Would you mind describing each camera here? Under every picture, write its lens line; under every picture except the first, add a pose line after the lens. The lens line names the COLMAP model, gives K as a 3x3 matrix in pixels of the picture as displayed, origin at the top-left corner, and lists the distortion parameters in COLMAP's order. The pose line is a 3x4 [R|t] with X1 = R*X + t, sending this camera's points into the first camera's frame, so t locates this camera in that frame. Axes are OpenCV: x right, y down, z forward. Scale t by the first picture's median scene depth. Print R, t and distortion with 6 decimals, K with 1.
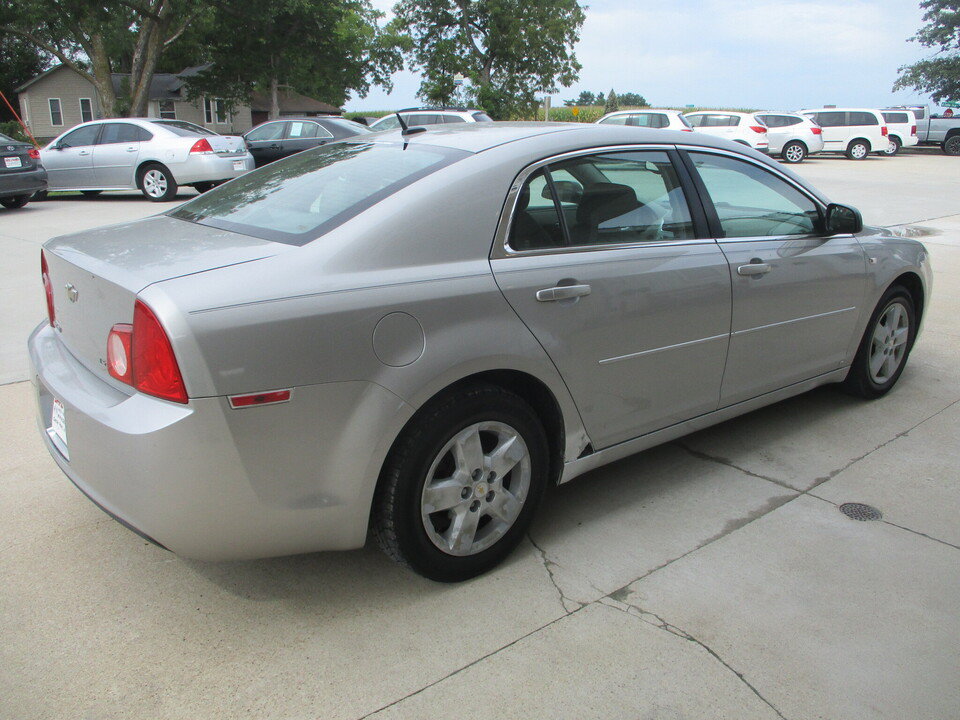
lens RADIAL K [[801.8, 0, 480.0], [0, 801.8, 360.0], [0, 0, 1]] dist [-0.036841, -0.002666]
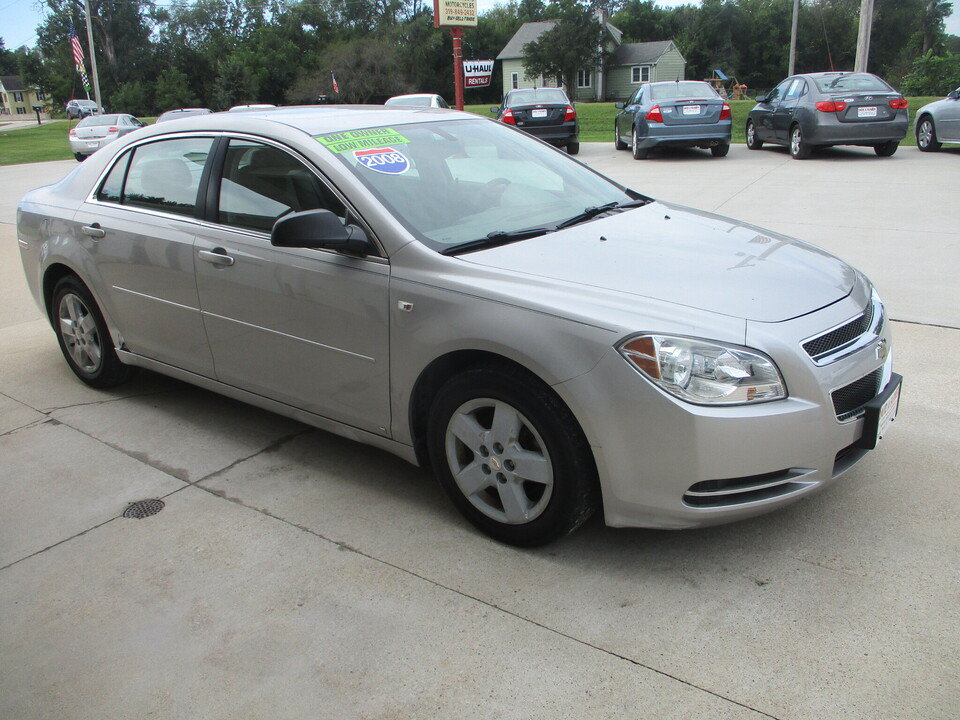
lens RADIAL K [[803.6, 0, 485.3], [0, 803.6, 360.0], [0, 0, 1]] dist [-0.043641, 0.015266]
pose [[0.231546, 0.304815, -0.923837, 0.104883], [-0.237620, 0.938601, 0.250130, -0.024461], [0.943357, 0.161605, 0.289760, 0.078517]]
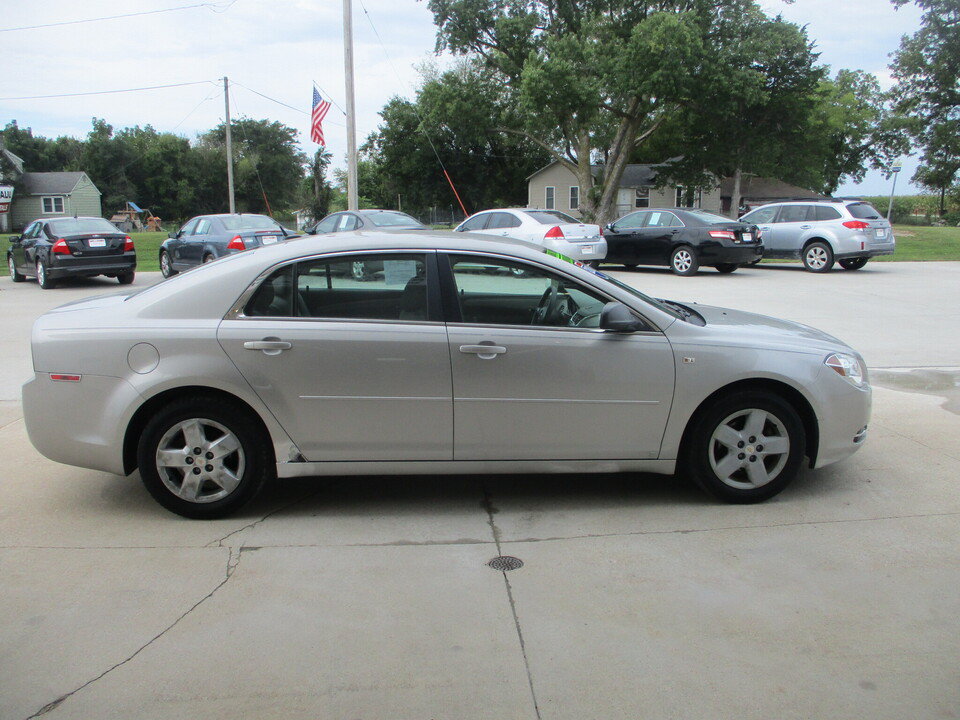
lens RADIAL K [[803.6, 0, 485.3], [0, 803.6, 360.0], [0, 0, 1]] dist [-0.043641, 0.015266]
pose [[0.820393, 0.104204, -0.562225, 0.078265], [-0.159584, 0.985910, -0.050133, -0.002797], [0.549079, 0.130851, 0.825463, -0.001531]]
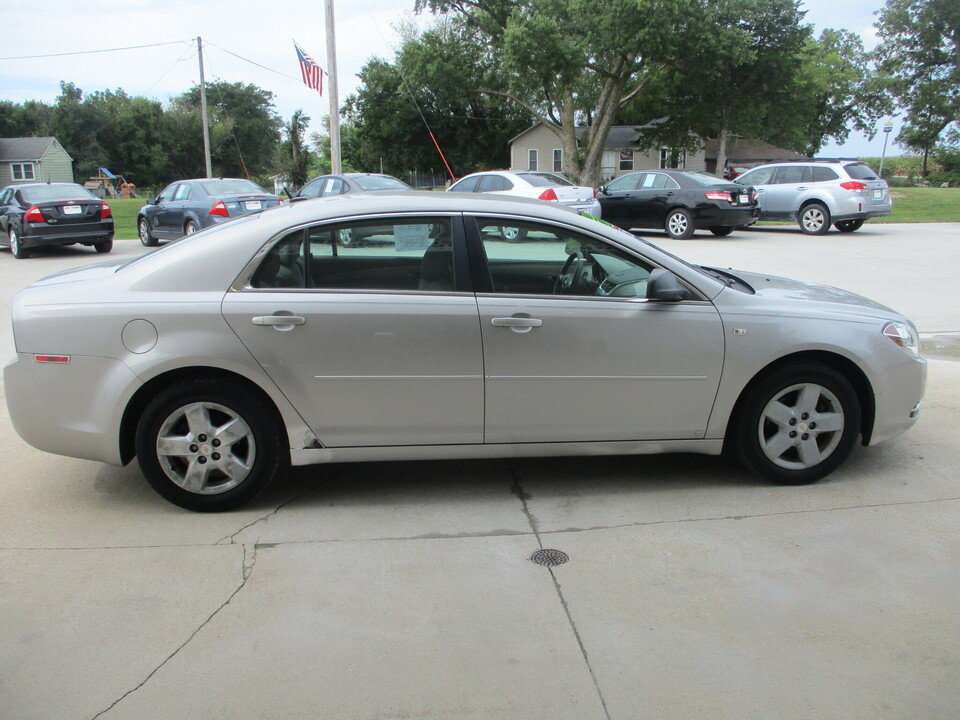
lens RADIAL K [[803.6, 0, 485.3], [0, 803.6, 360.0], [0, 0, 1]] dist [-0.043641, 0.015266]
pose [[0.835068, 0.118745, -0.537179, 0.068716], [-0.147879, 0.988941, -0.011276, -0.003246], [0.529899, 0.088853, 0.843393, 0.002281]]
